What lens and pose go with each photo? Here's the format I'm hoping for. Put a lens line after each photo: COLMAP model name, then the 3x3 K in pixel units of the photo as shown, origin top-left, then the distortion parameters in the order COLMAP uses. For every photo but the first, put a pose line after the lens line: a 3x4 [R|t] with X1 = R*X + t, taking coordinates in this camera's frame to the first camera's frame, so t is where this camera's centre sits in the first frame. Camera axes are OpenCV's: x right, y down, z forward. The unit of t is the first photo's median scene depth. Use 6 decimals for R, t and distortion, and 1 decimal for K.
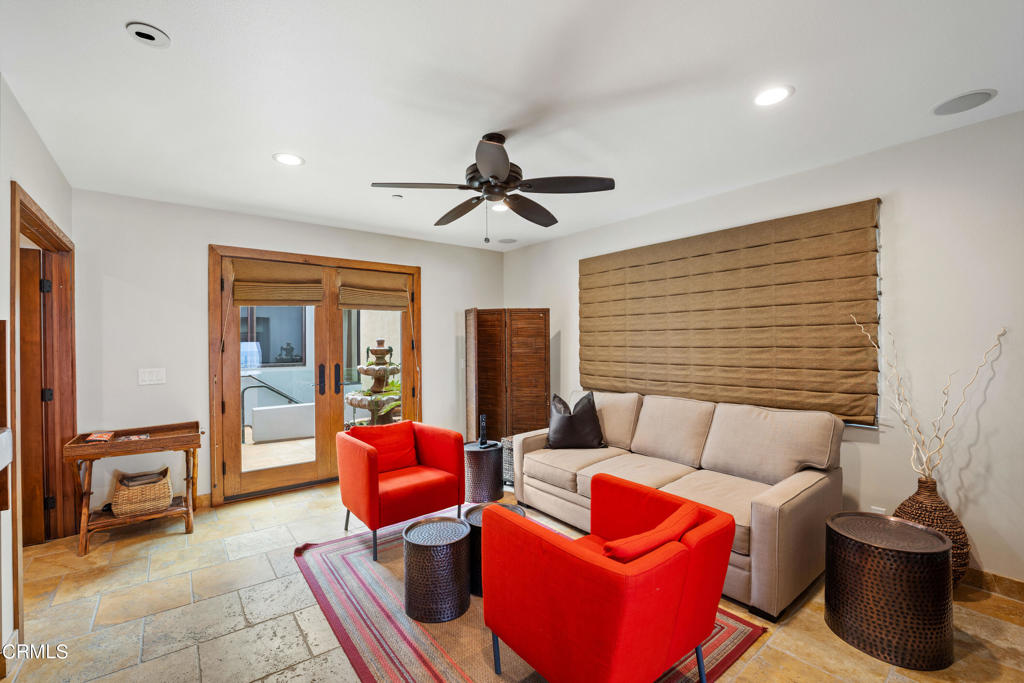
lens RADIAL K [[430.3, 0, 512.0], [0, 430.3, 341.5], [0, 0, 1]] dist [-0.000059, -0.000118]
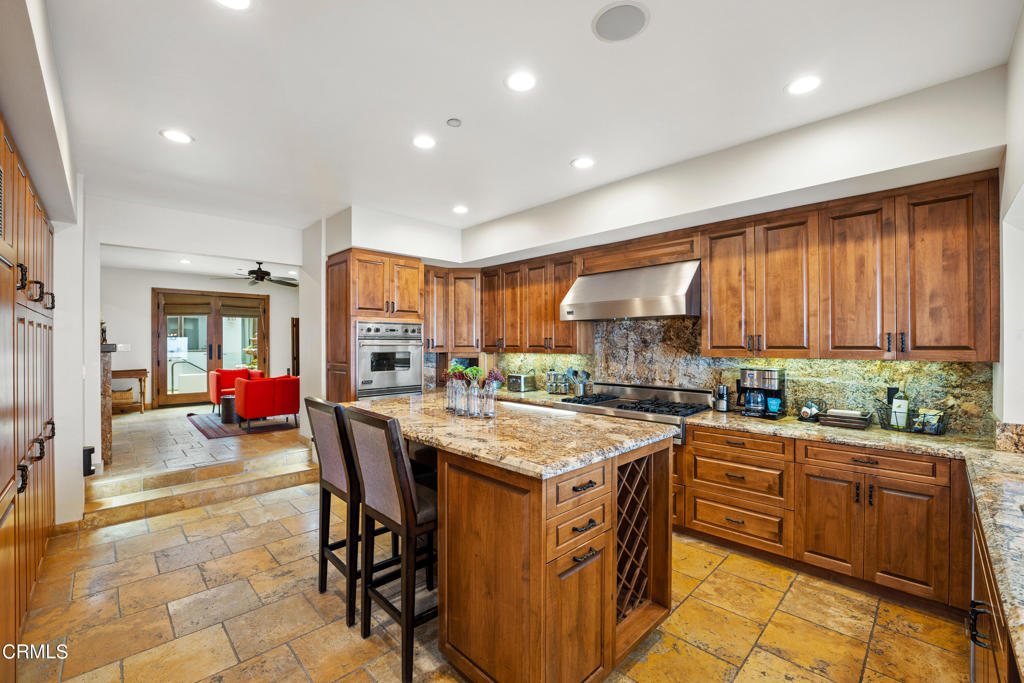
lens RADIAL K [[423.5, 0, 512.0], [0, 423.5, 341.5], [0, 0, 1]] dist [-0.002080, -0.000174]
pose [[0.995322, 0.006978, 0.096358, 0.981319], [-0.006629, 0.999970, -0.003938, 0.047695], [-0.096383, 0.003281, 0.995339, -1.415275]]
